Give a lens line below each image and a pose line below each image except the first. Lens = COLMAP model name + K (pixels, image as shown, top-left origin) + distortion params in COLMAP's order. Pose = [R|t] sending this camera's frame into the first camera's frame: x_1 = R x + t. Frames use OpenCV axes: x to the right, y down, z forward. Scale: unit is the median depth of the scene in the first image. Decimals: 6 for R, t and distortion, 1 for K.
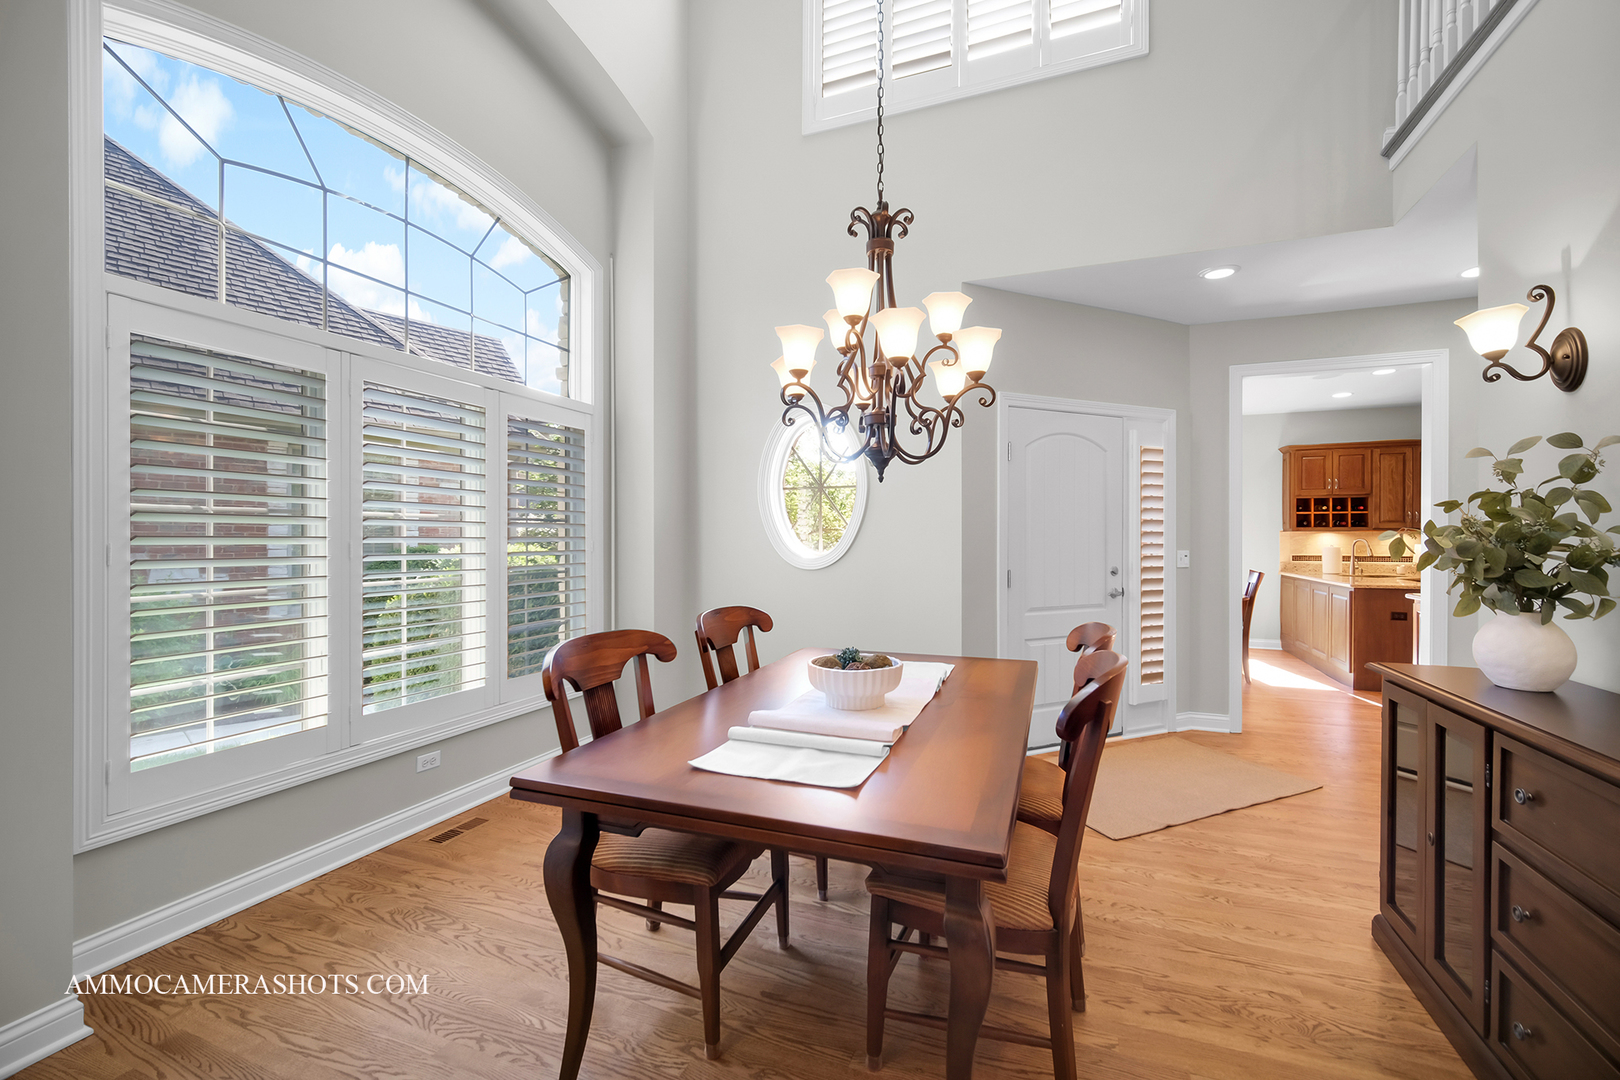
lens RADIAL K [[656.6, 0, 835.7], [0, 656.6, 540.0], [0, 0, 1]] dist [0.001485, 0.000189]
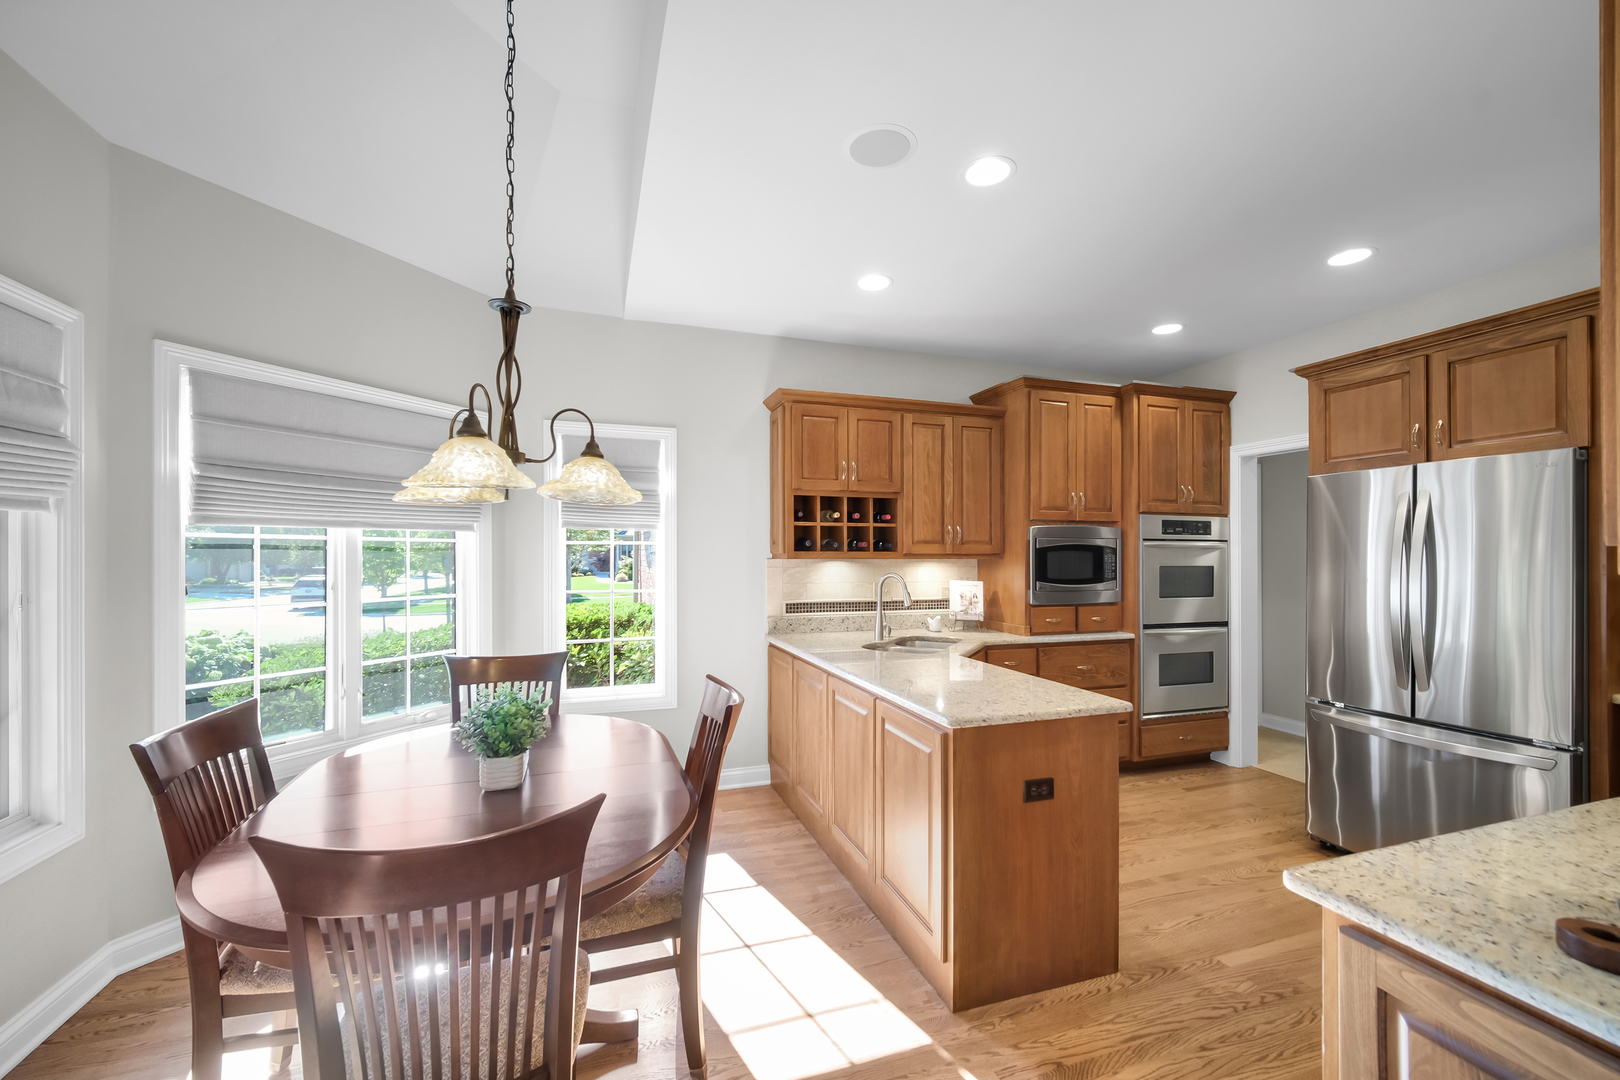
lens RADIAL K [[657.0, 0, 802.0], [0, 657.0, 553.7], [0, 0, 1]] dist [0.010812, -0.000092]
pose [[0.784858, 0.003030, 0.619668, 0.394287], [0.000977, 0.999981, -0.006126, -0.014297], [-0.619675, 0.005413, 0.784840, 0.604392]]
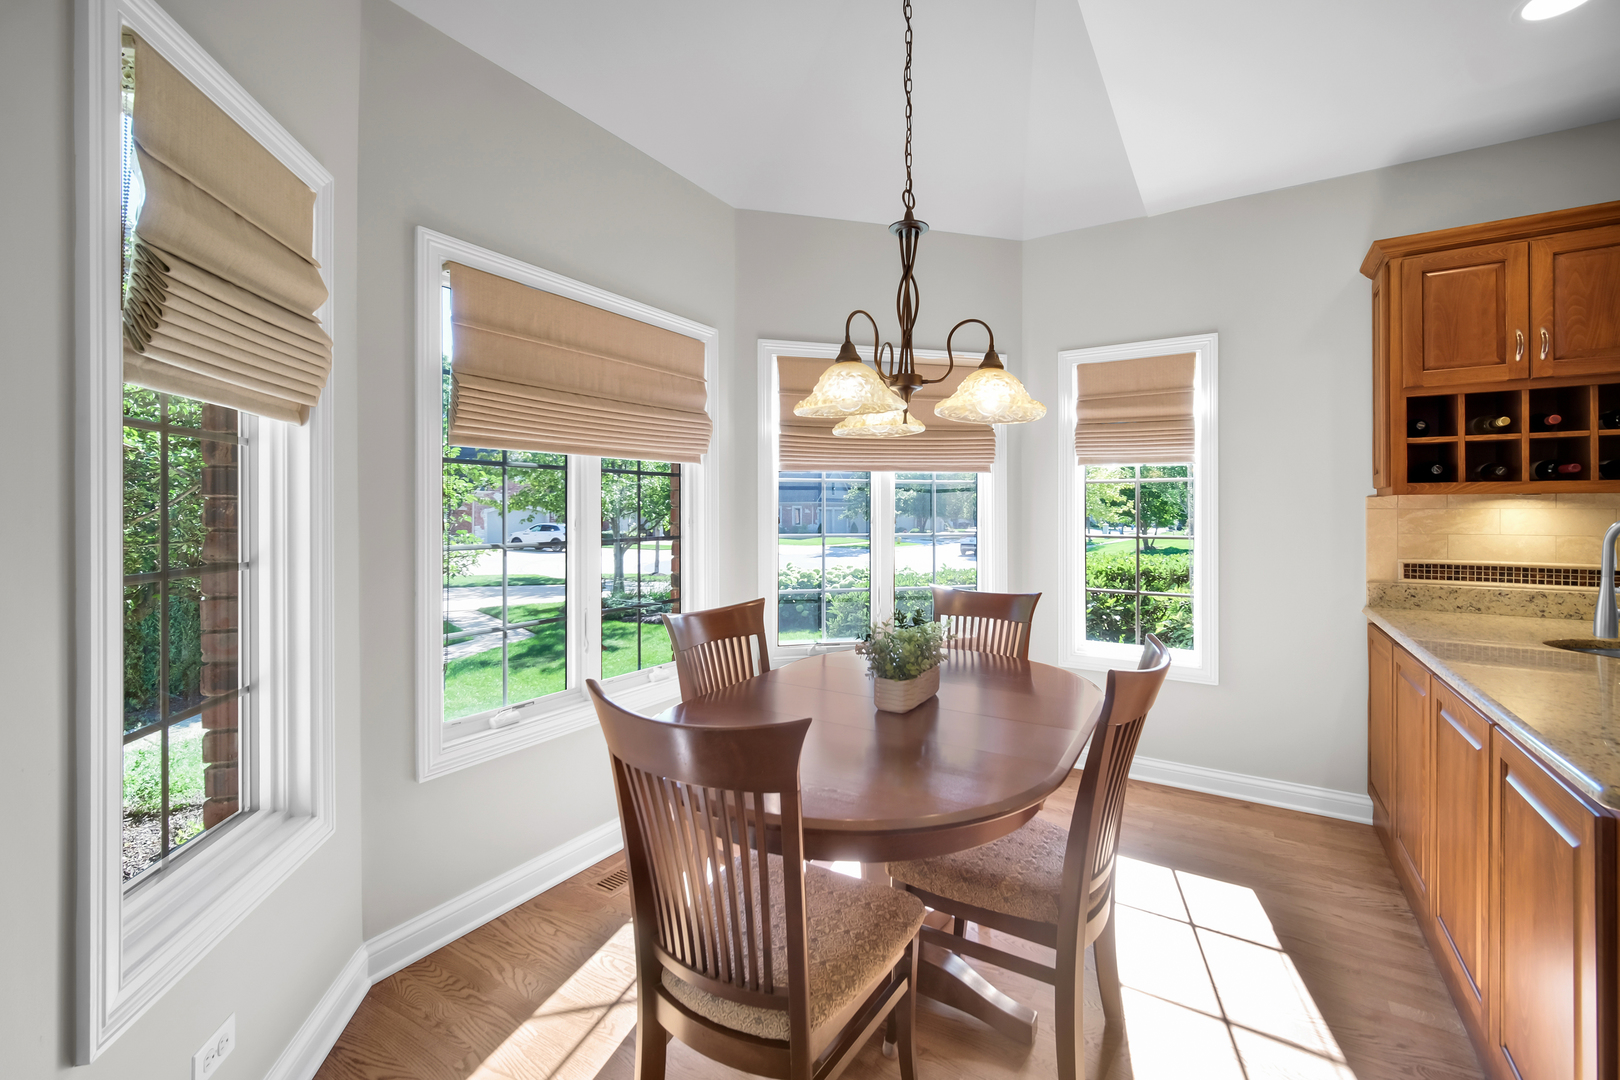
lens RADIAL K [[662.3, 0, 819.4], [0, 662.3, 510.7], [0, 0, 1]] dist [-0.001421, 0.000159]
pose [[0.980395, 0.003202, -0.197015, 0.482687], [-0.003683, 0.999991, -0.002075, -0.002646], [0.197007, 0.002760, 0.980398, 0.619565]]
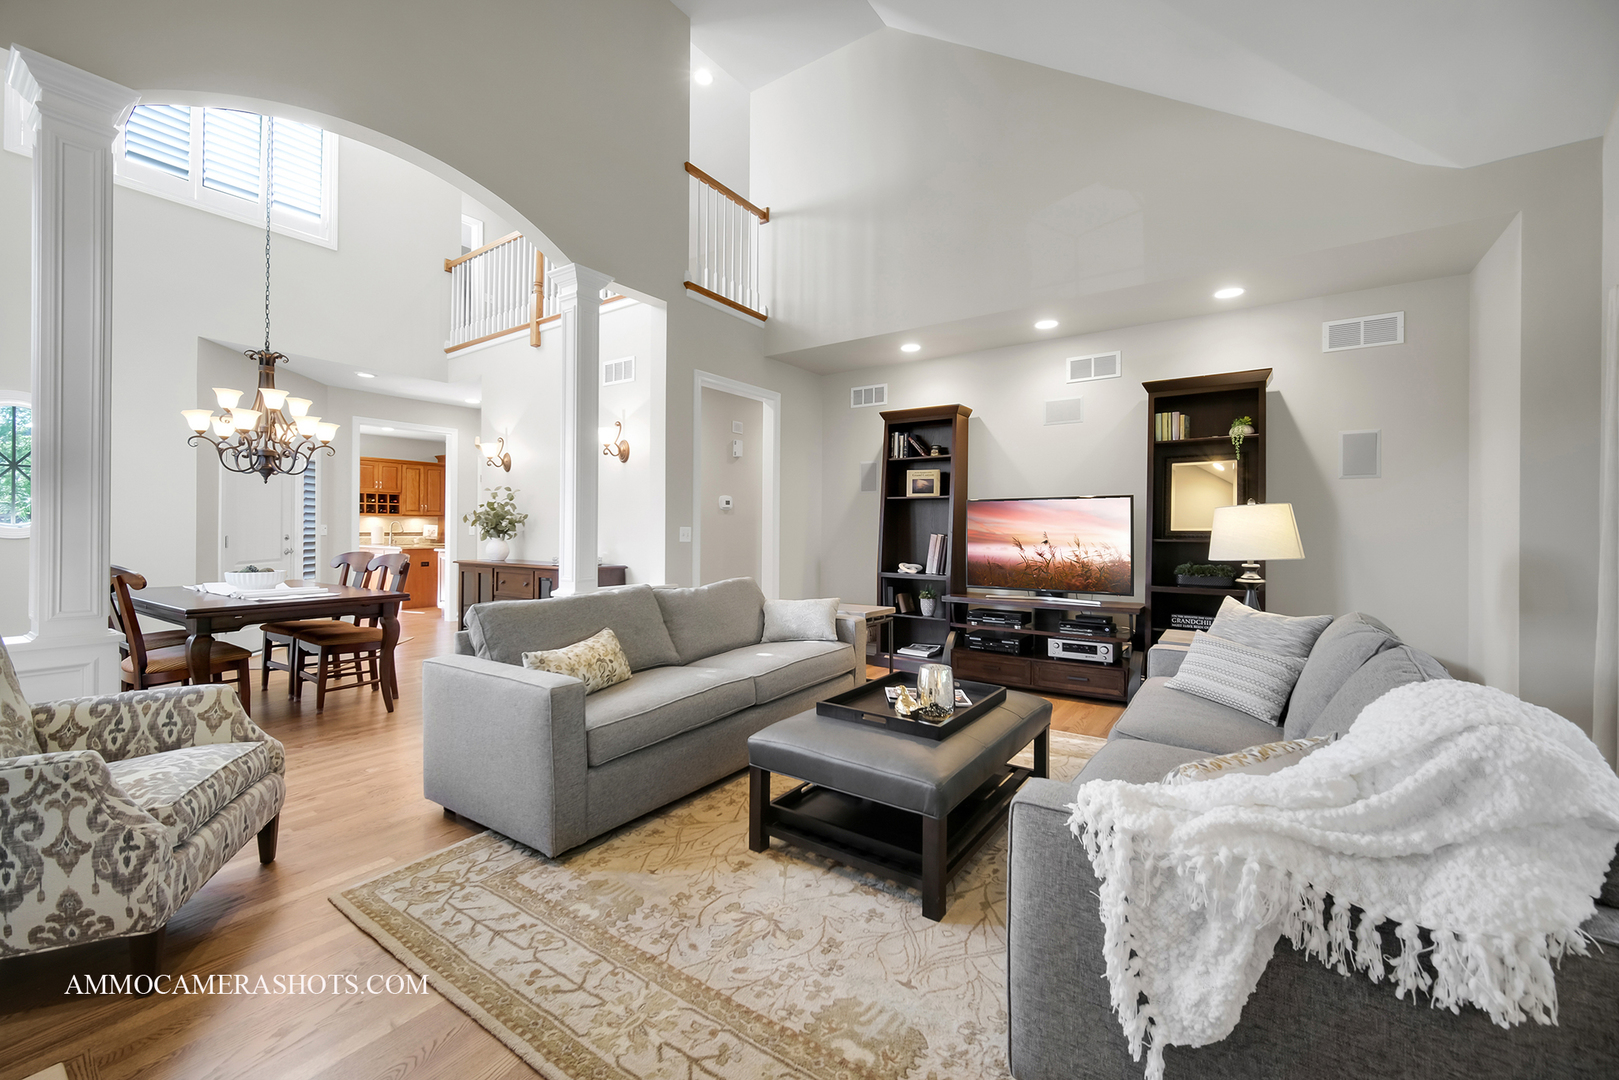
lens RADIAL K [[648.1, 0, 810.4], [0, 648.1, 526.0], [0, 0, 1]] dist [-0.000041, 0.000033]
pose [[0.255998, 0.004765, 0.966666, -0.435791], [-0.001406, 0.999989, -0.004556, 0.015126], [-0.966676, -0.000193, 0.256002, -0.347074]]
